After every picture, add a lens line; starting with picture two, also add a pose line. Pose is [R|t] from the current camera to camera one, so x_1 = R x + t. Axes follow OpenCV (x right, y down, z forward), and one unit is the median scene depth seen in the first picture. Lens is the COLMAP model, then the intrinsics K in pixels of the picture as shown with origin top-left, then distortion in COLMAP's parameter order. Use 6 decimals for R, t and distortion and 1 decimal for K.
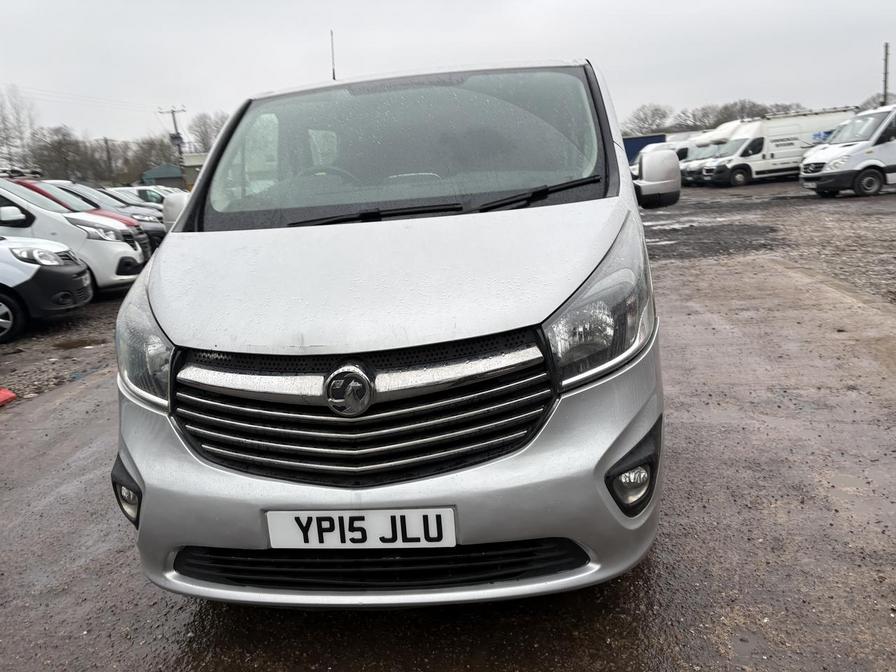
lens RADIAL K [[680.3, 0, 430.0], [0, 680.3, 335.4], [0, 0, 1]] dist [0.004622, -0.002885]
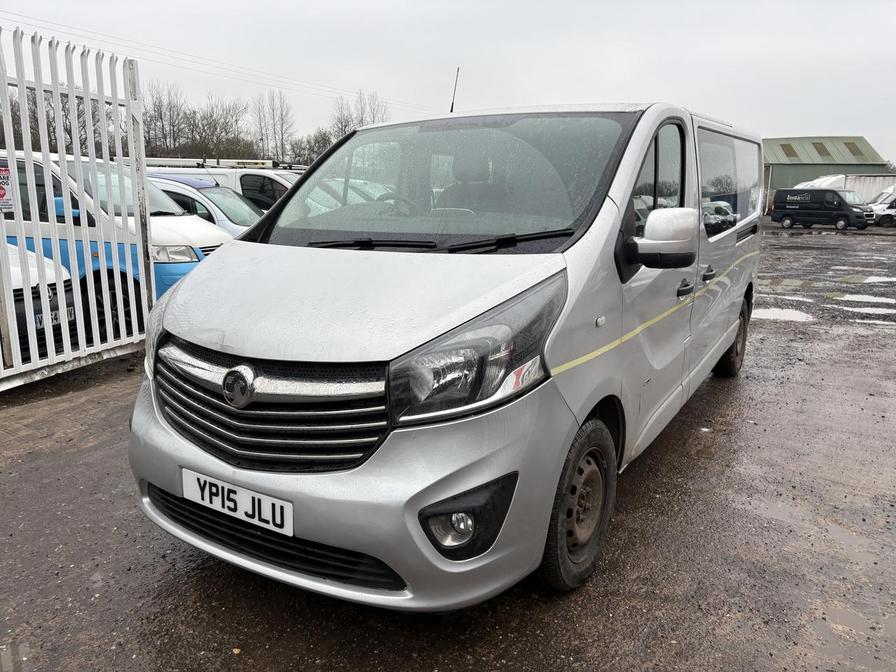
lens RADIAL K [[680.3, 0, 430.0], [0, 680.3, 335.4], [0, 0, 1]] dist [0.004622, -0.002885]
pose [[0.894217, 0.164969, -0.416125, 0.667418], [-0.167843, 0.985358, 0.029956, -0.102067], [0.414975, 0.043056, 0.908814, 0.024925]]
